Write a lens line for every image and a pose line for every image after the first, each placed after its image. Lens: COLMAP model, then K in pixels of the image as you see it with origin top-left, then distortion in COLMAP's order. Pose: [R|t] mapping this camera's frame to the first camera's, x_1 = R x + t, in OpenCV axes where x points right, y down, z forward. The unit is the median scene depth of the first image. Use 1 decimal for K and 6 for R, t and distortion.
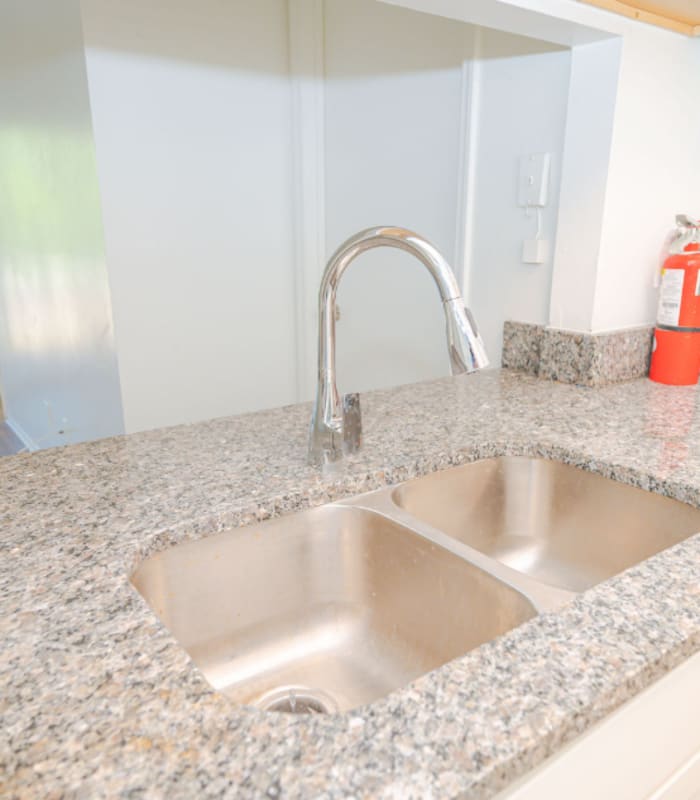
lens RADIAL K [[672.4, 0, 349.5], [0, 672.4, 413.7], [0, 0, 1]] dist [-0.004390, -0.005772]
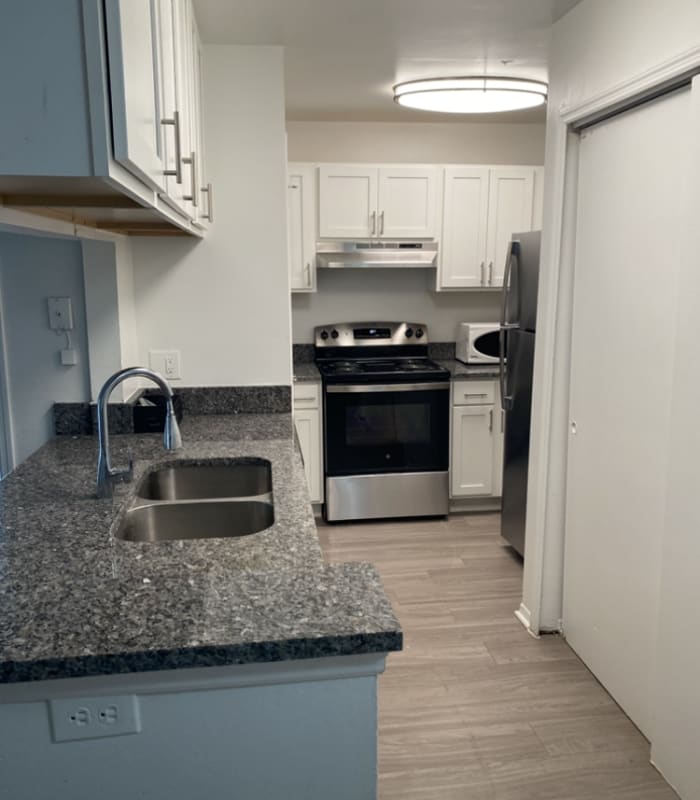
lens RADIAL K [[716.3, 0, 350.0], [0, 716.3, 400.0], [0, 0, 1]] dist [0.078162, -0.006189]
pose [[0.485584, -0.159367, 0.859541, -1.460871], [0.233541, 0.971155, 0.048126, -0.124514], [-0.842418, 0.177368, 0.508796, -0.650739]]
